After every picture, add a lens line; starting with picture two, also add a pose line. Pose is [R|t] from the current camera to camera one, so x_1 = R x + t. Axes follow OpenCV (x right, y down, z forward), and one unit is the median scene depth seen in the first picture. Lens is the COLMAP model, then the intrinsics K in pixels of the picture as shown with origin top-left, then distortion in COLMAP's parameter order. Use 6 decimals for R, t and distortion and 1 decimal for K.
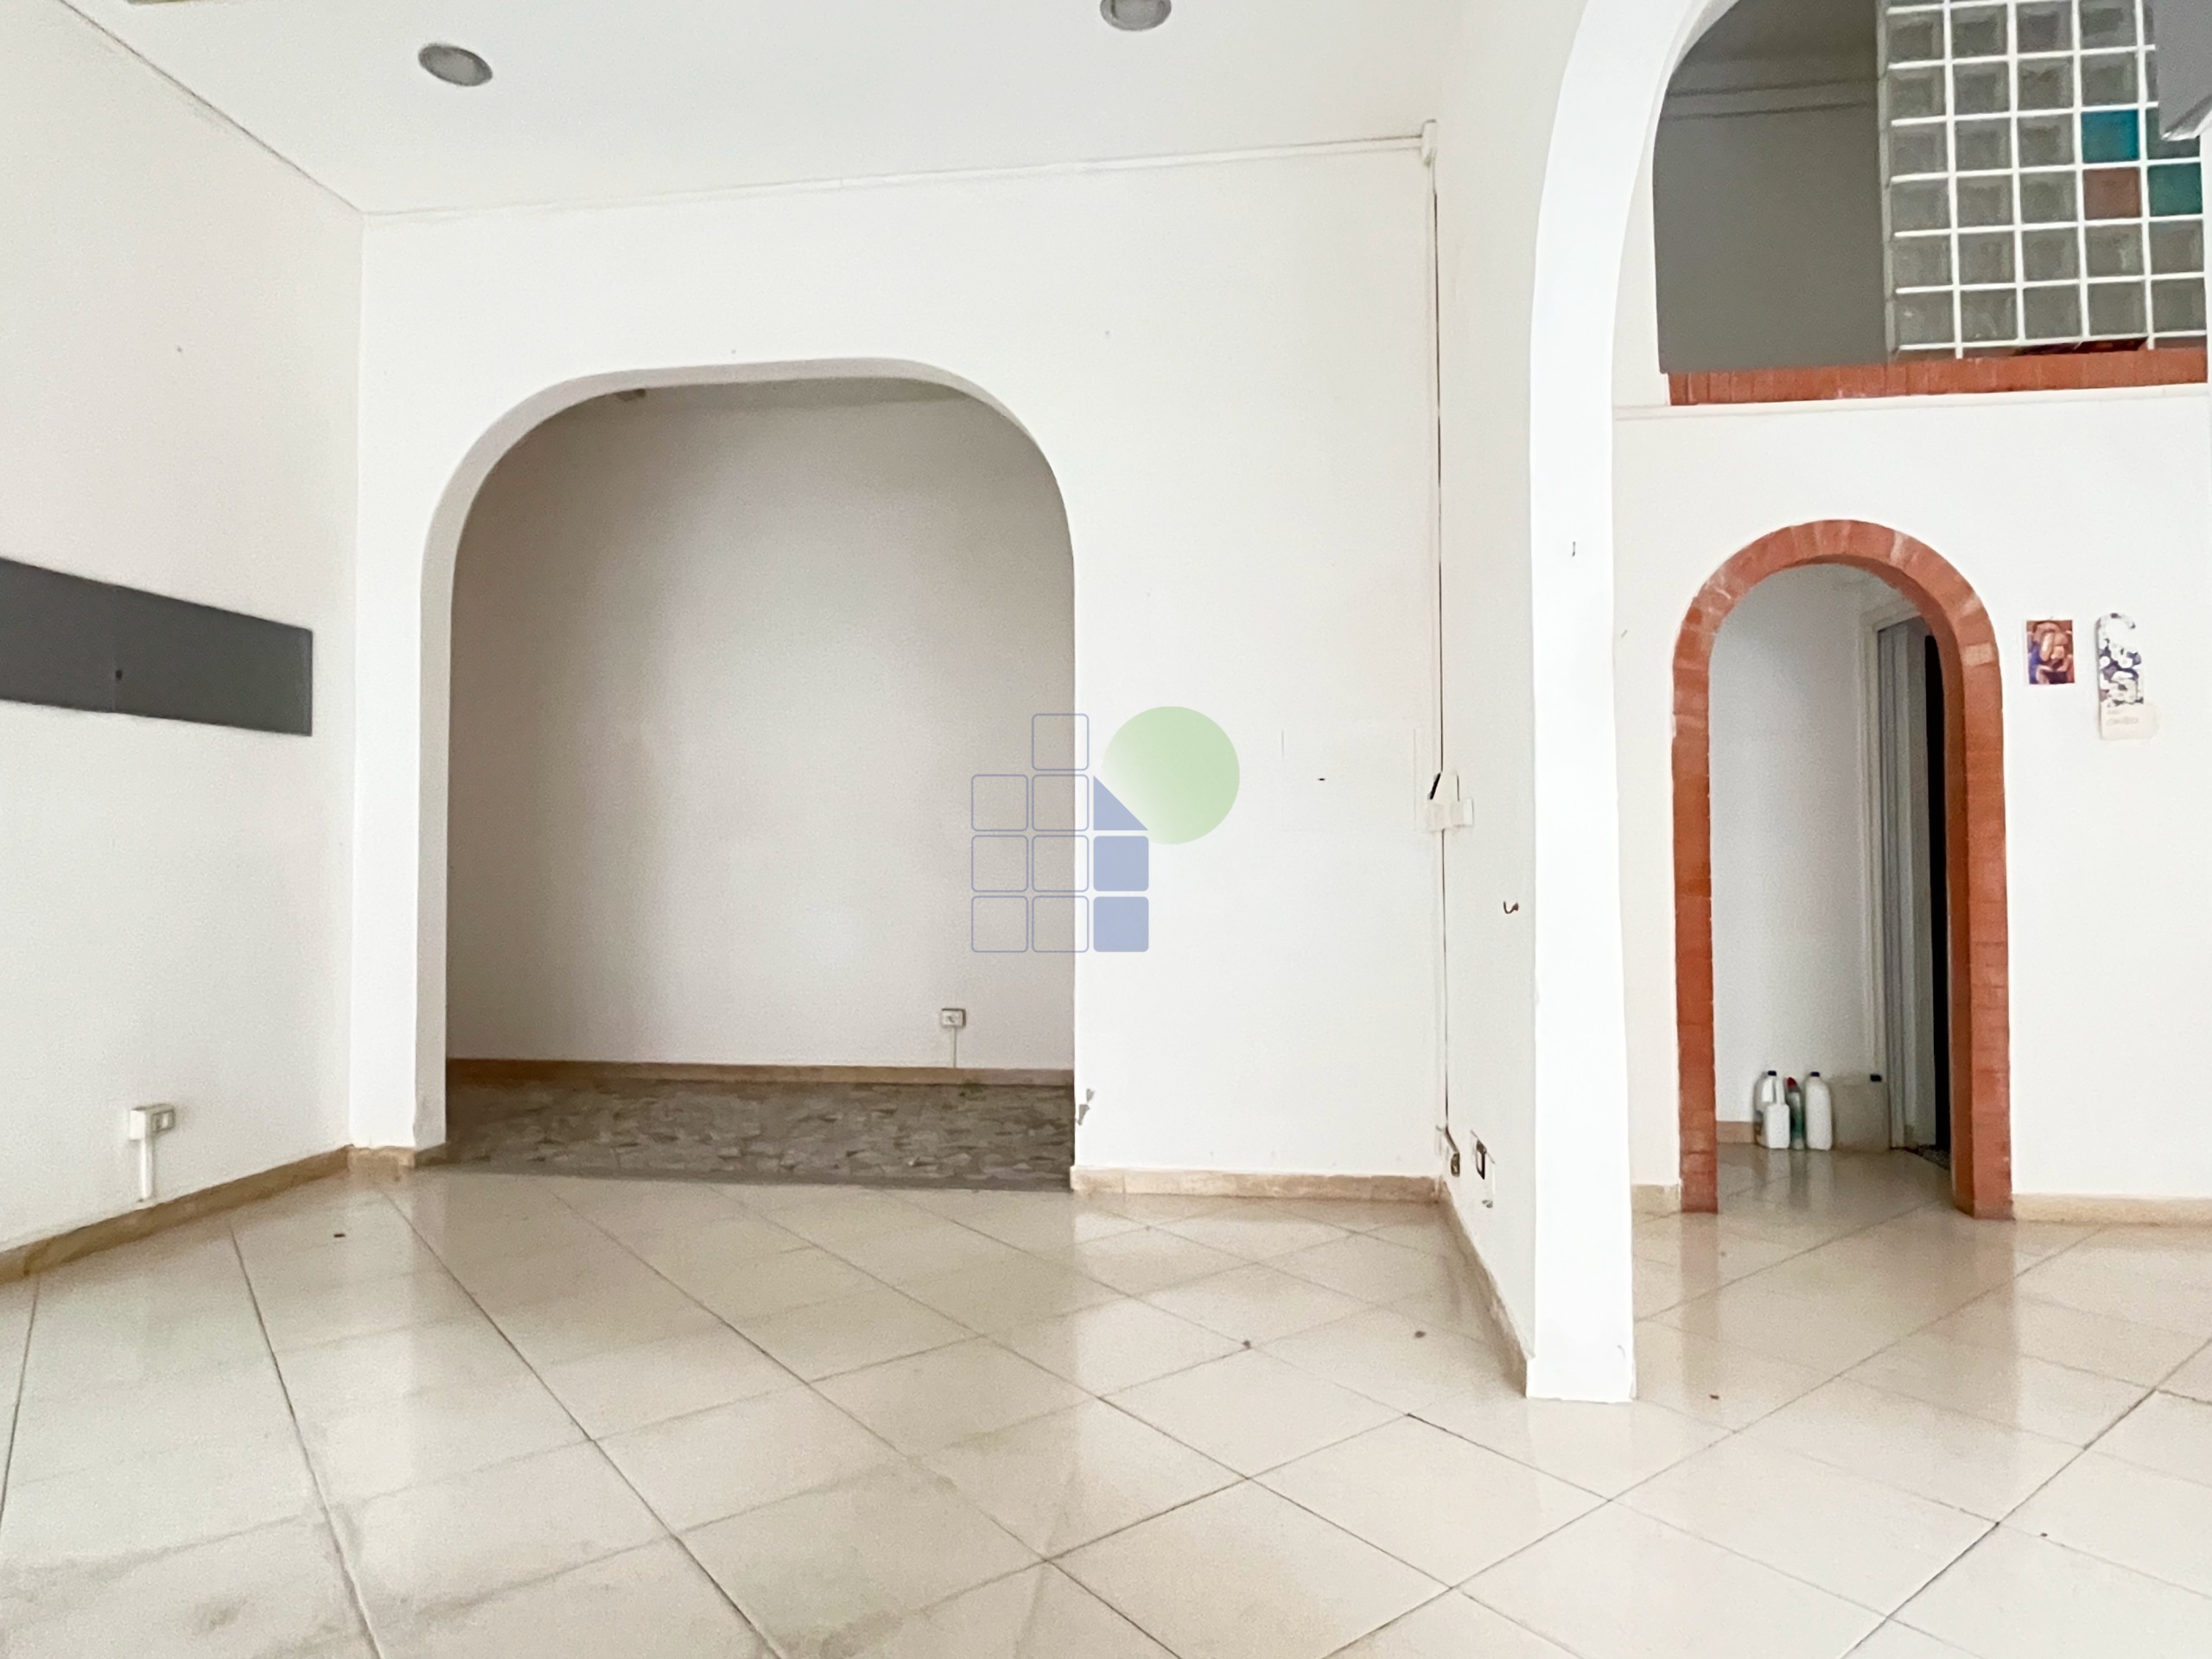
lens RADIAL K [[1352.1, 0, 1108.6], [0, 1352.1, 795.4], [0, 0, 1]] dist [-0.000935, -0.006050]
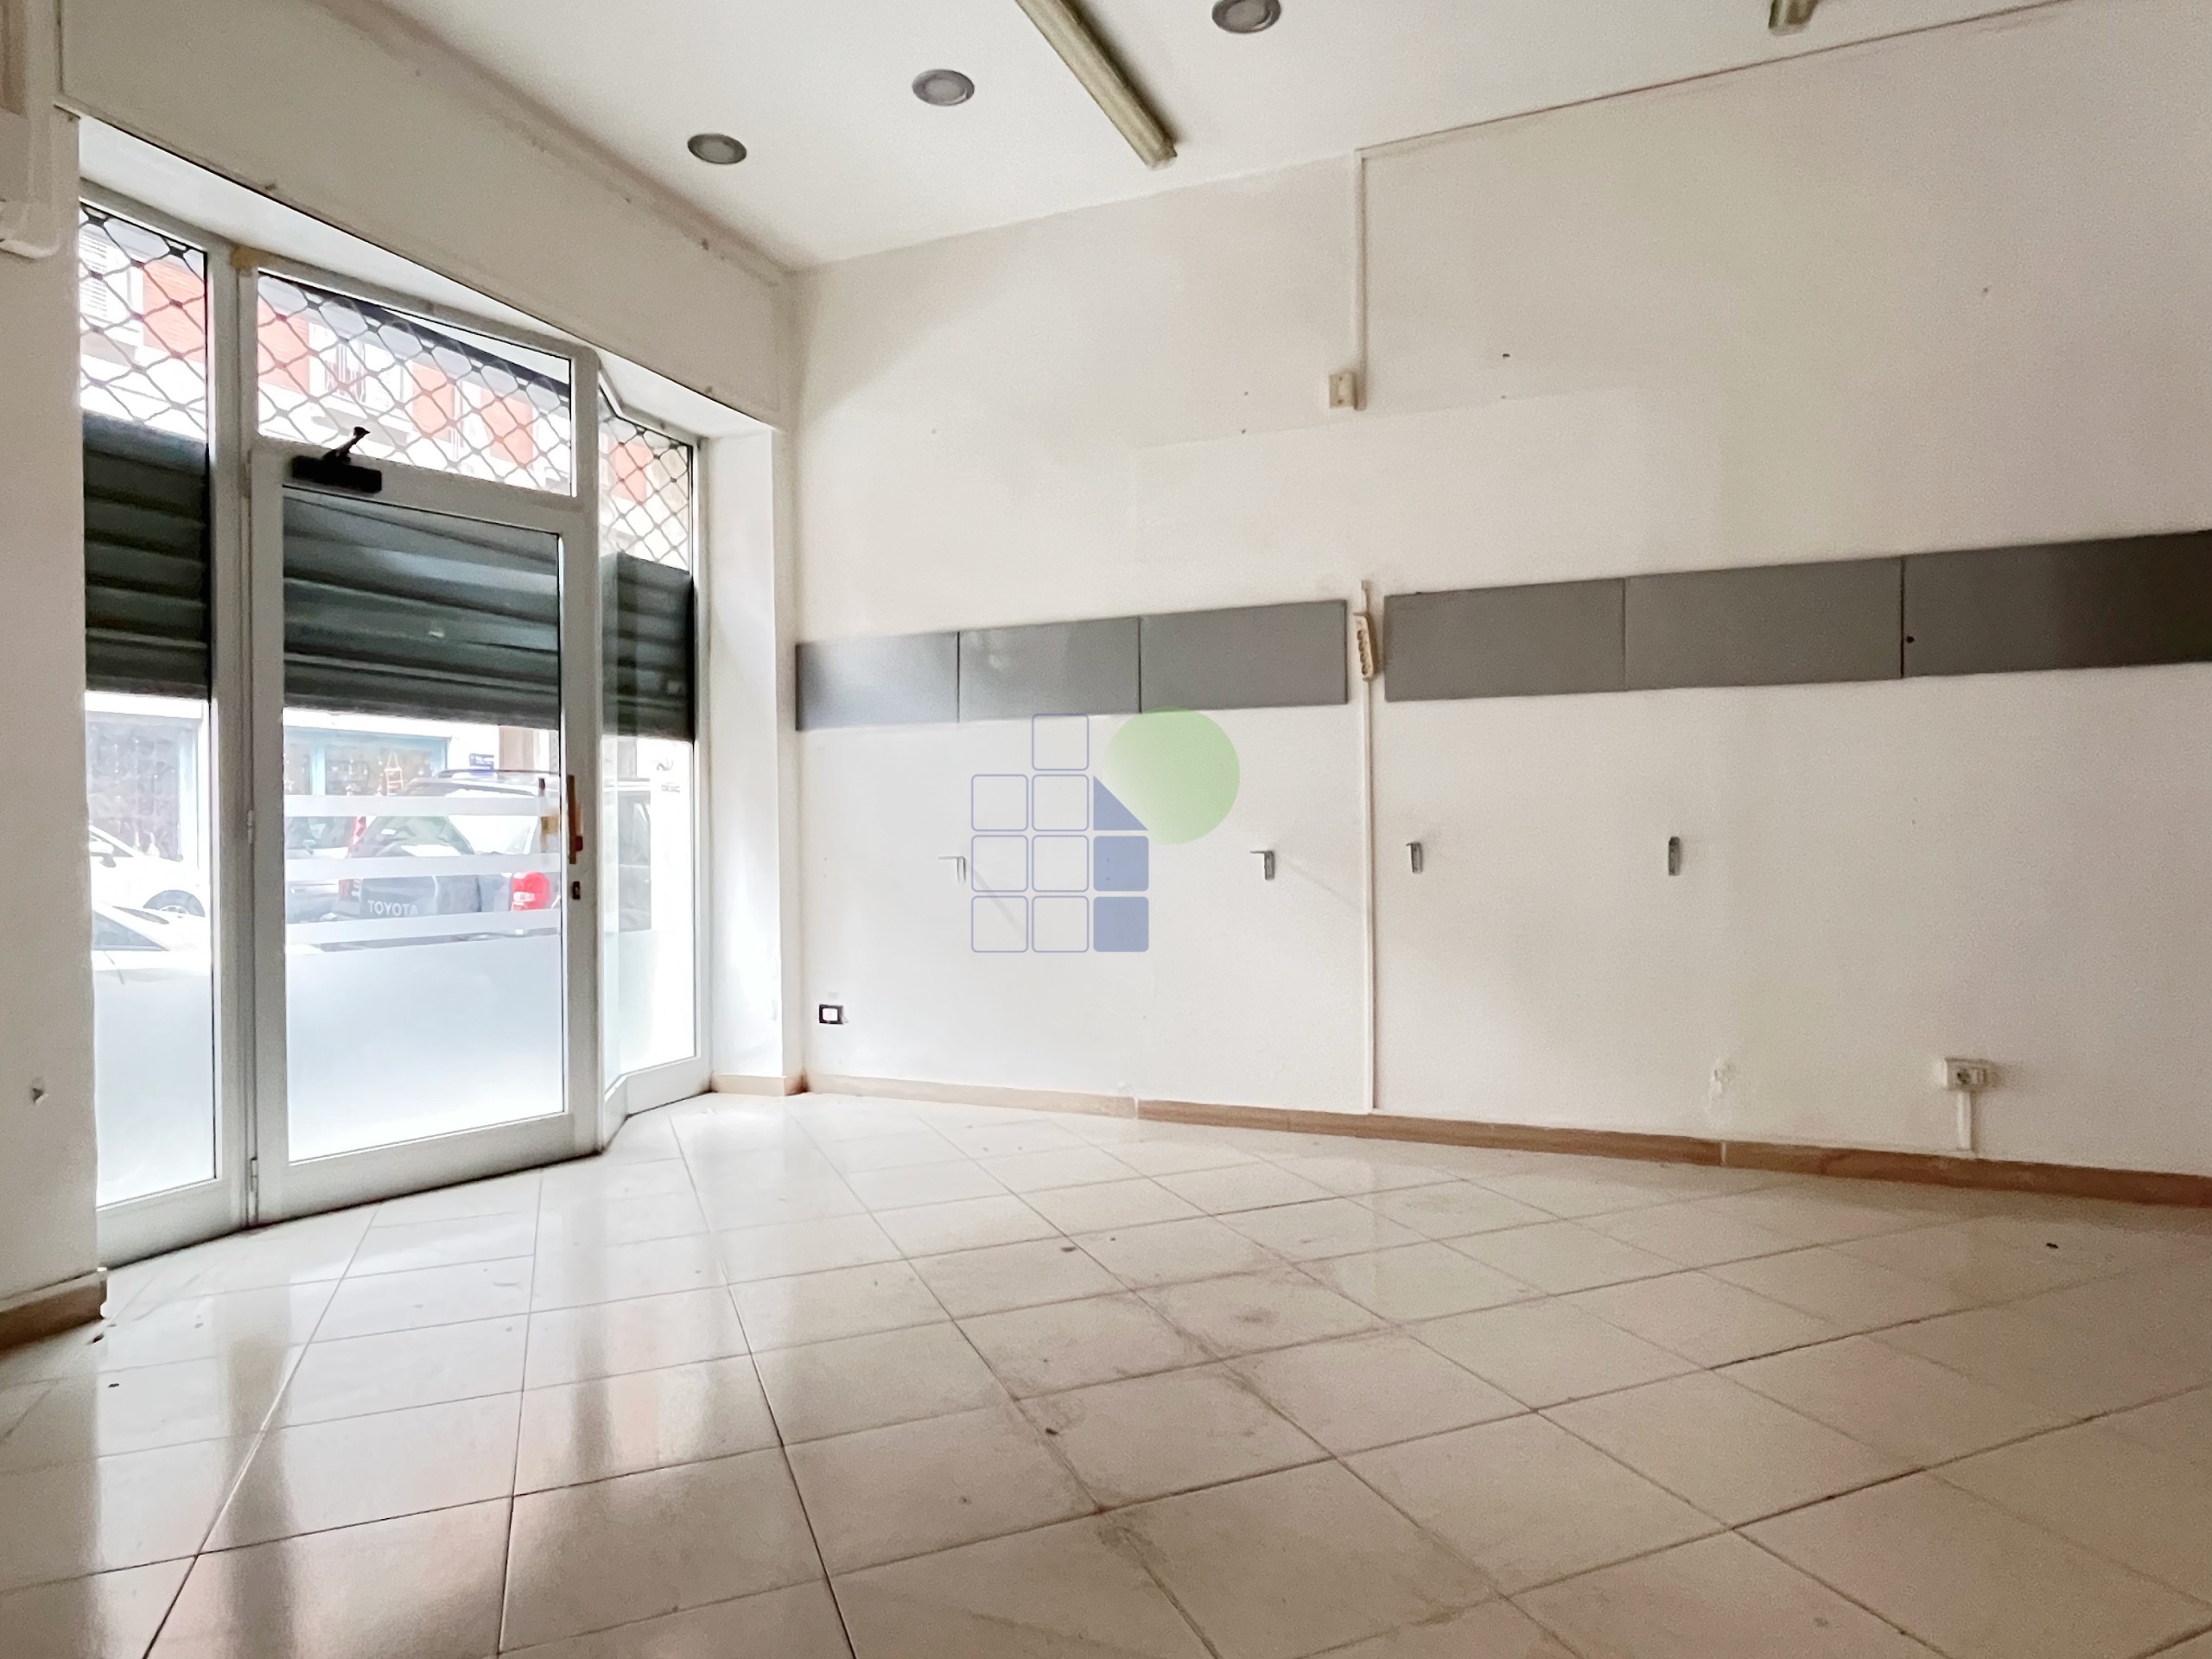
lens RADIAL K [[1341.4, 0, 1106.0], [0, 1341.4, 829.5], [0, 0, 1]] dist [0.020781, -0.000986]
pose [[-0.271870, 0.004890, -0.962322, 0.377233], [0.045536, 0.998932, -0.007789, 0.038365], [0.961256, -0.045937, -0.271802, 0.605954]]
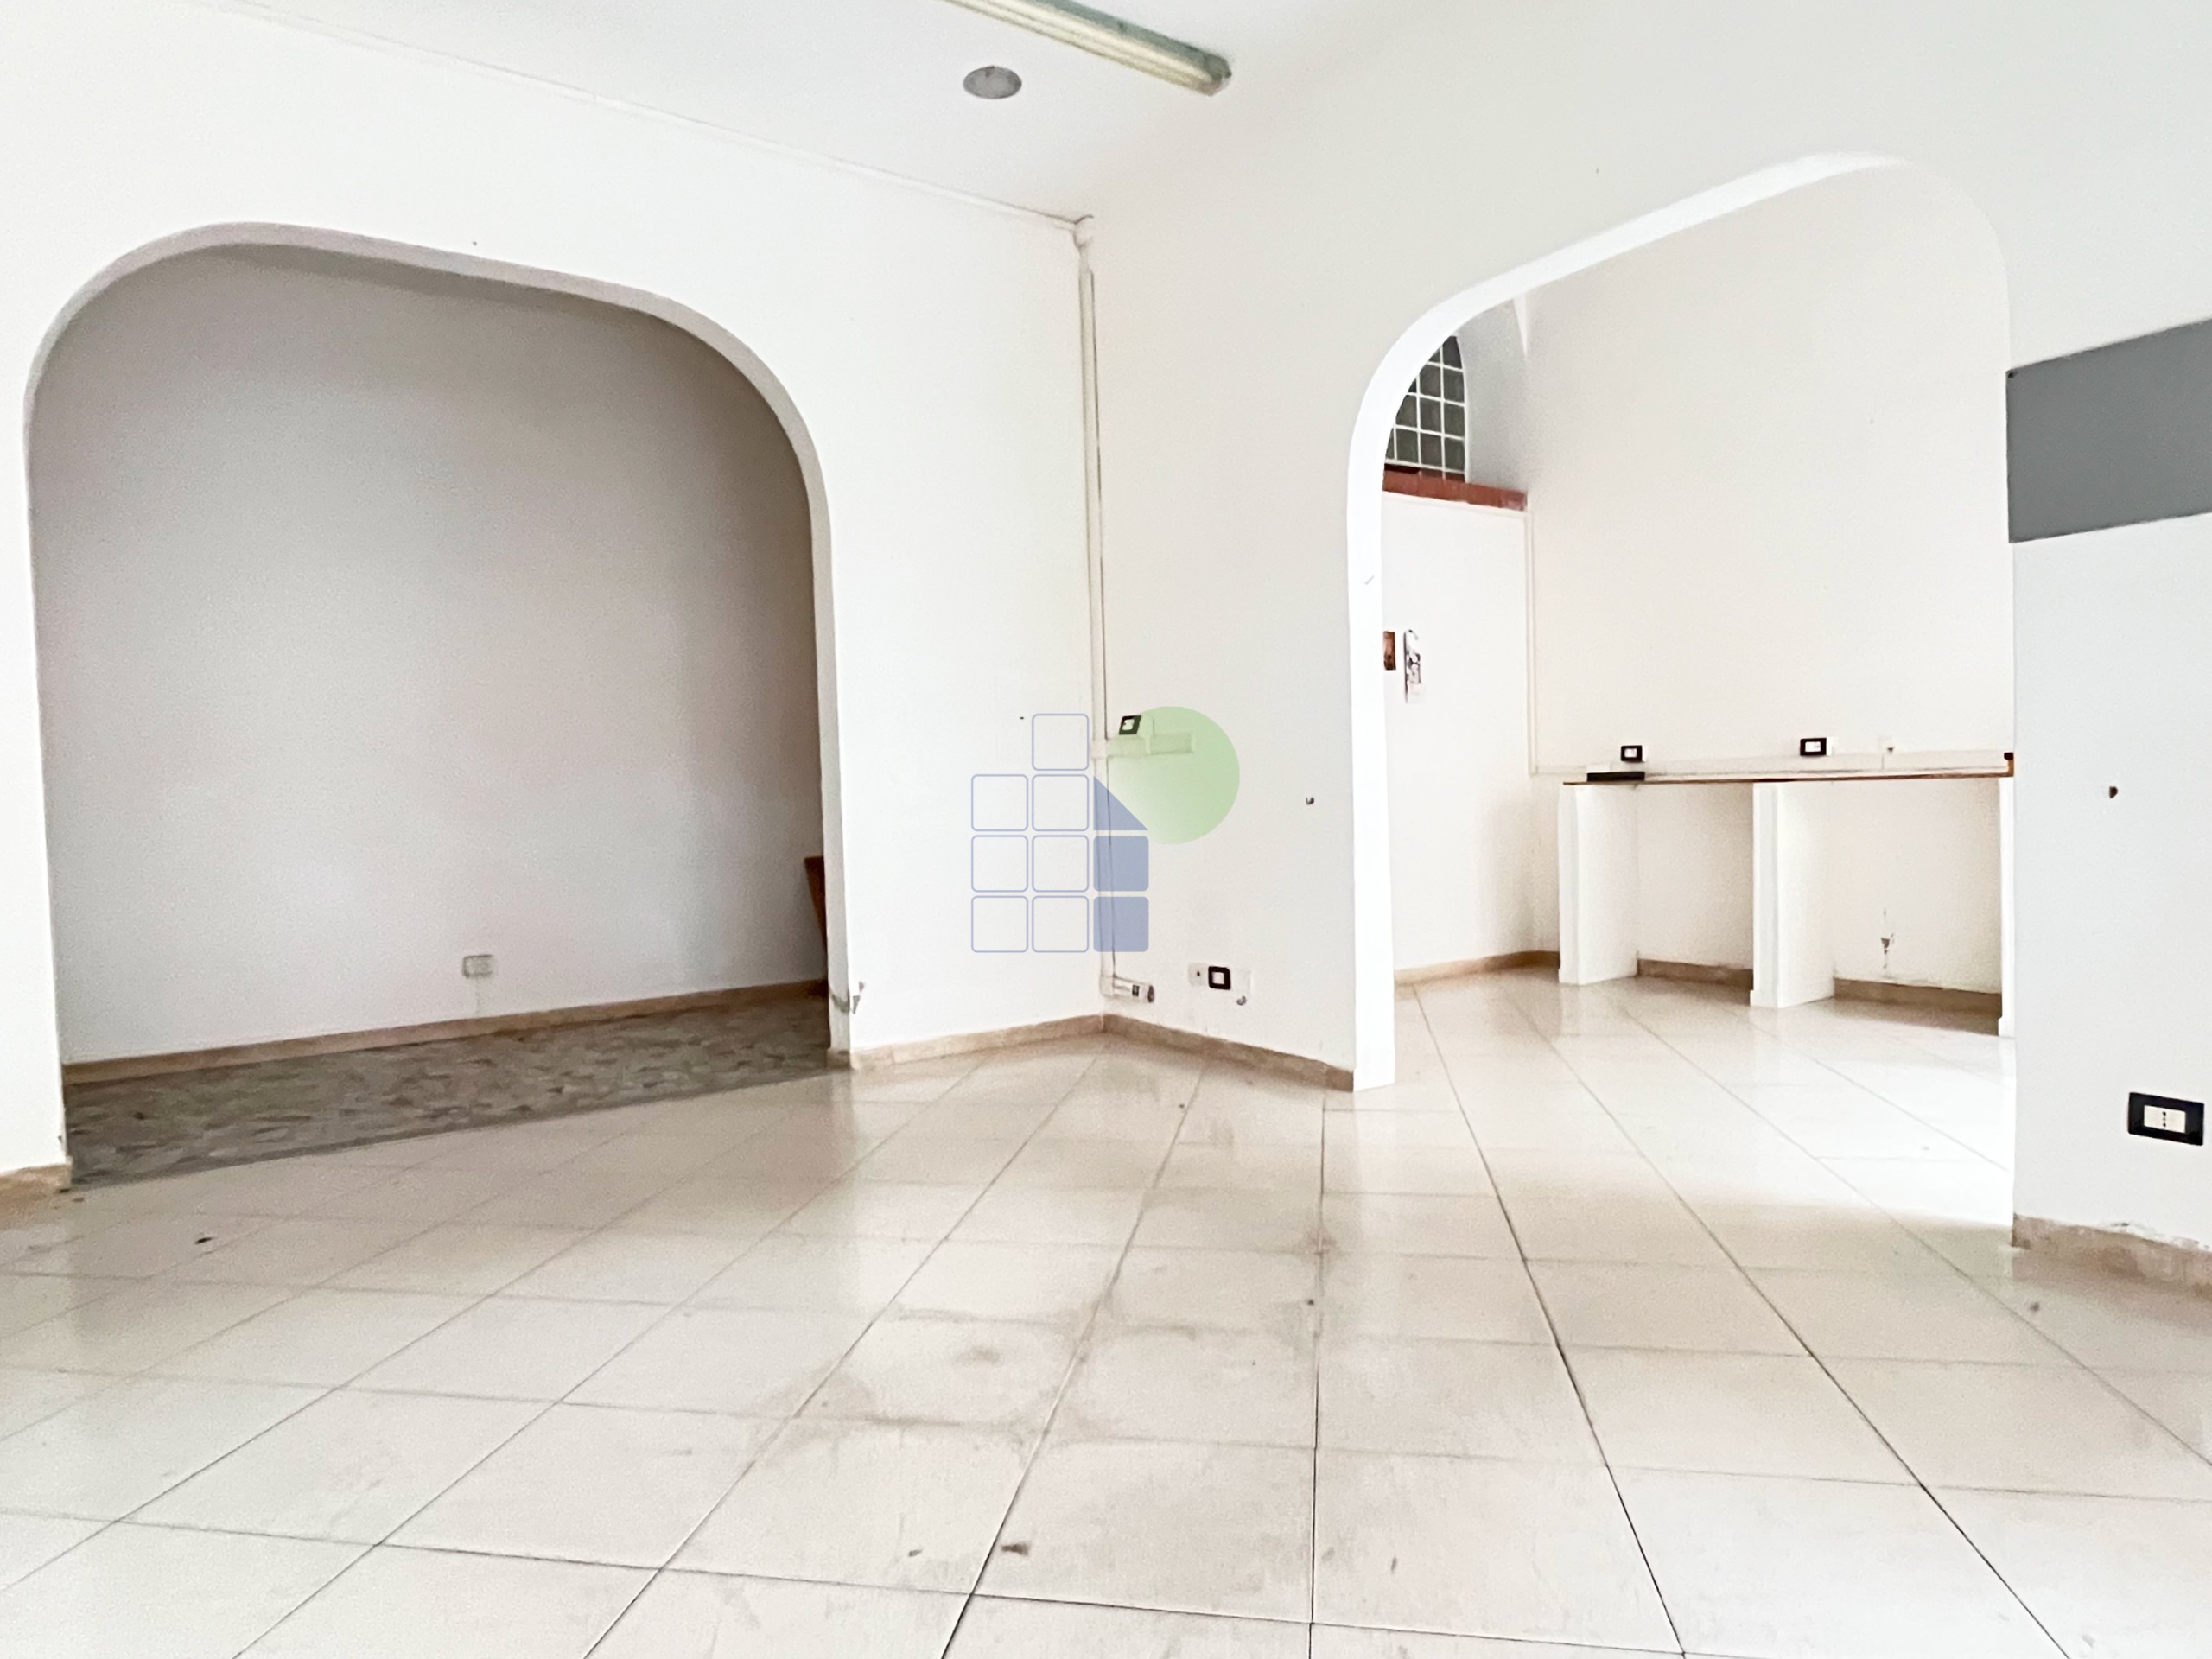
lens RADIAL K [[1341.4, 0, 1106.0], [0, 1341.4, 829.5], [0, 0, 1]] dist [0.020781, -0.000986]
pose [[0.732215, -0.034997, 0.680173, -0.673868], [0.002169, 0.998794, 0.049055, 0.031612], [-0.681070, -0.034444, 0.731408, 0.015992]]
